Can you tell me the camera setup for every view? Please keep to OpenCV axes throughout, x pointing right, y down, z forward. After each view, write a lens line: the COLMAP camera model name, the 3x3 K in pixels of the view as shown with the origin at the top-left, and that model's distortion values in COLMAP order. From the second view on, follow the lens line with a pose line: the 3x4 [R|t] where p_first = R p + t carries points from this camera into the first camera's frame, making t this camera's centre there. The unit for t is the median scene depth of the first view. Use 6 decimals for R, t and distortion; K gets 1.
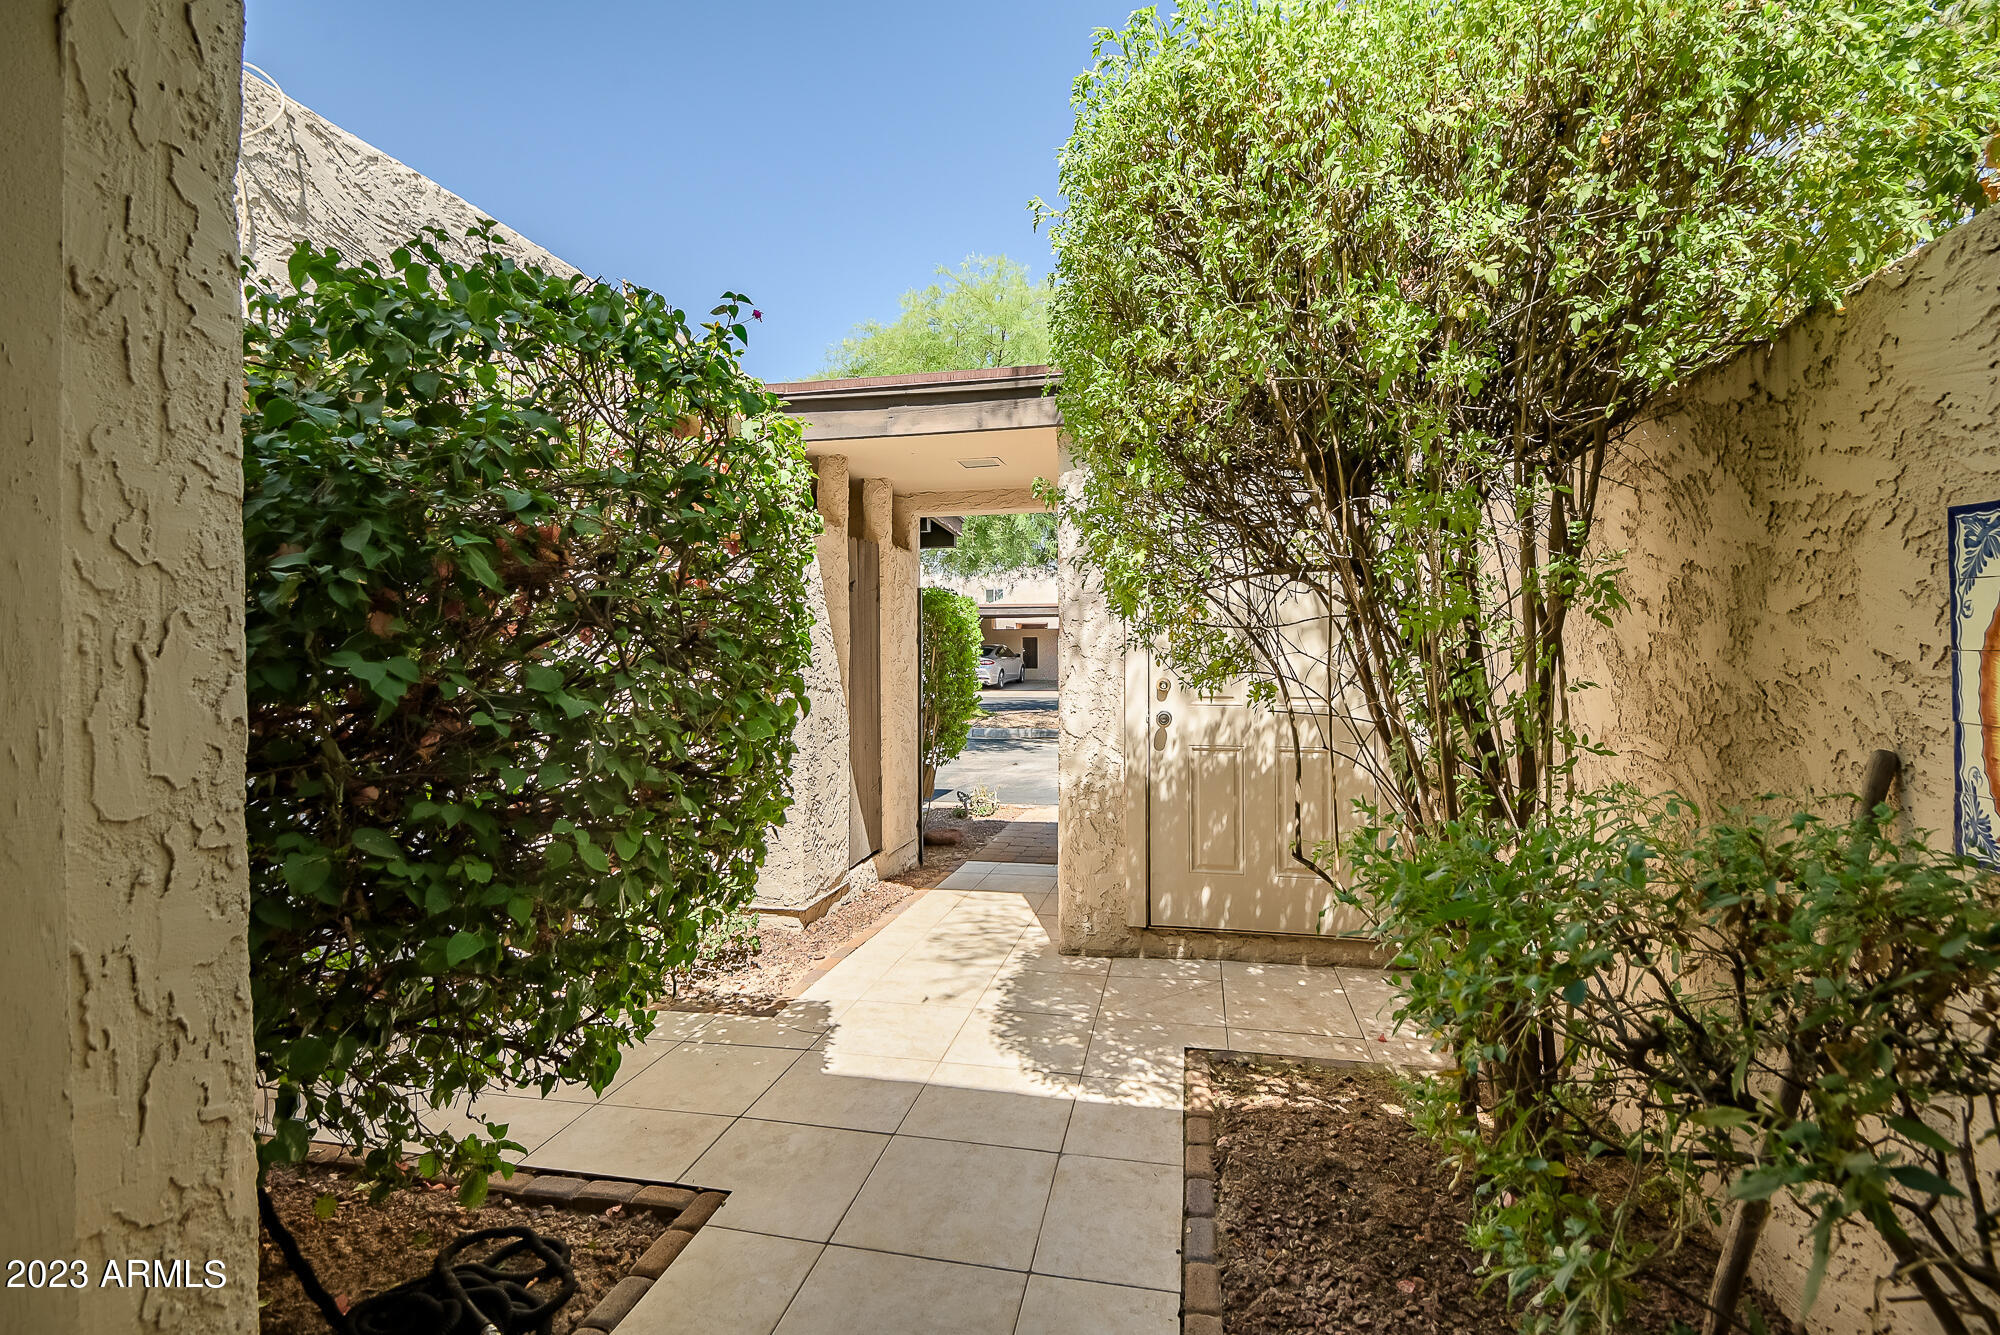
lens RADIAL K [[914.8, 0, 1001.3], [0, 914.8, 664.7], [0, 0, 1]] dist [-0.025504, -0.003175]
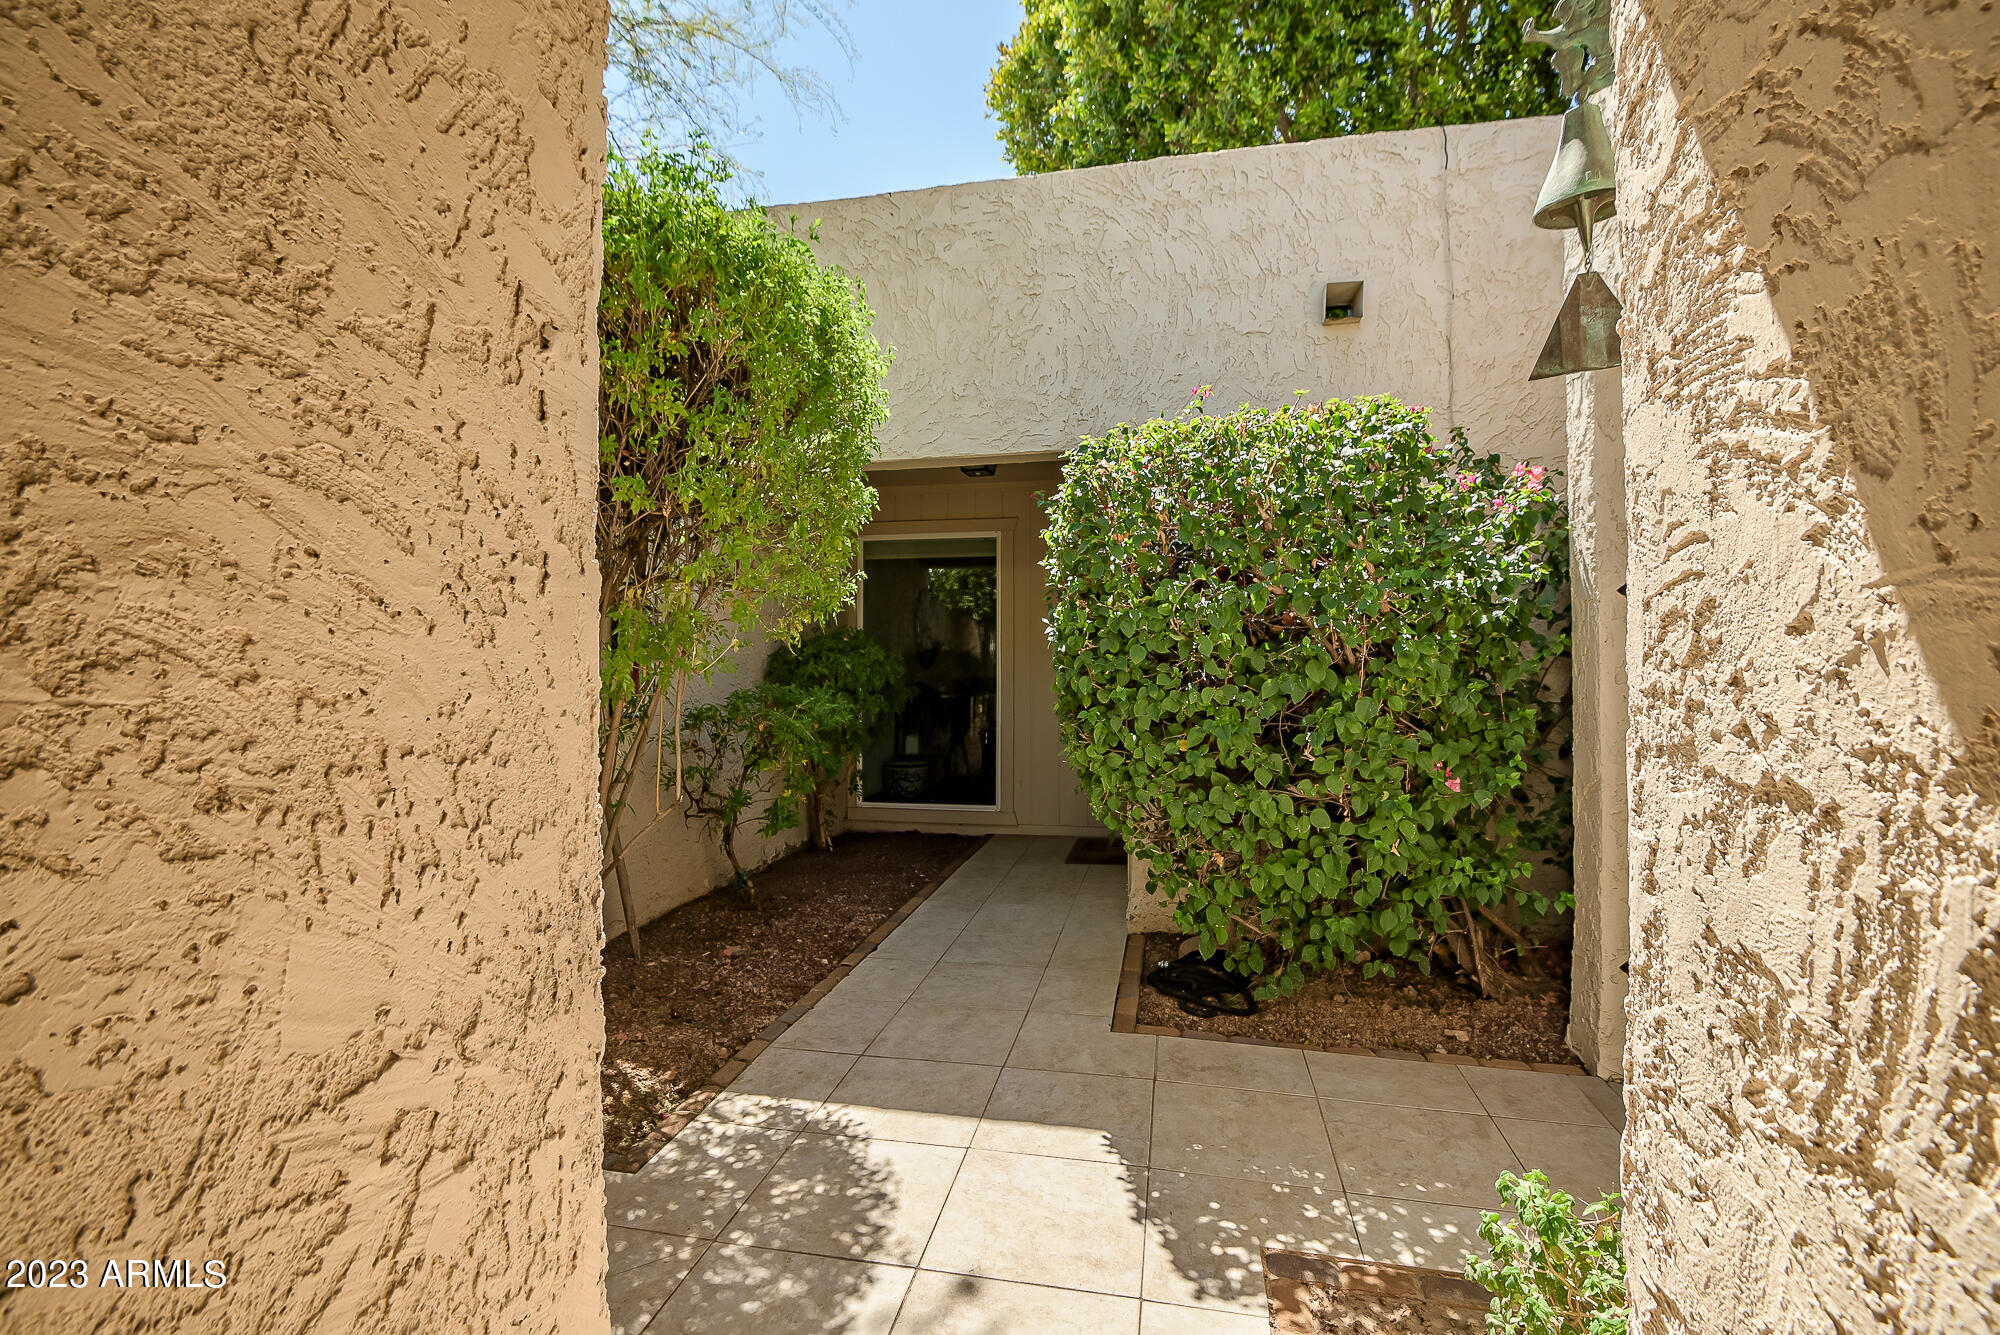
lens RADIAL K [[914.8, 0, 997.5], [0, 914.8, 662.8], [0, 0, 1]] dist [-0.025504, -0.003175]
pose [[-0.999974, 0.000740, -0.007190, -0.087140], [0.000765, 0.999994, -0.003494, 0.014256], [0.007188, -0.003500, -0.999968, 1.788535]]
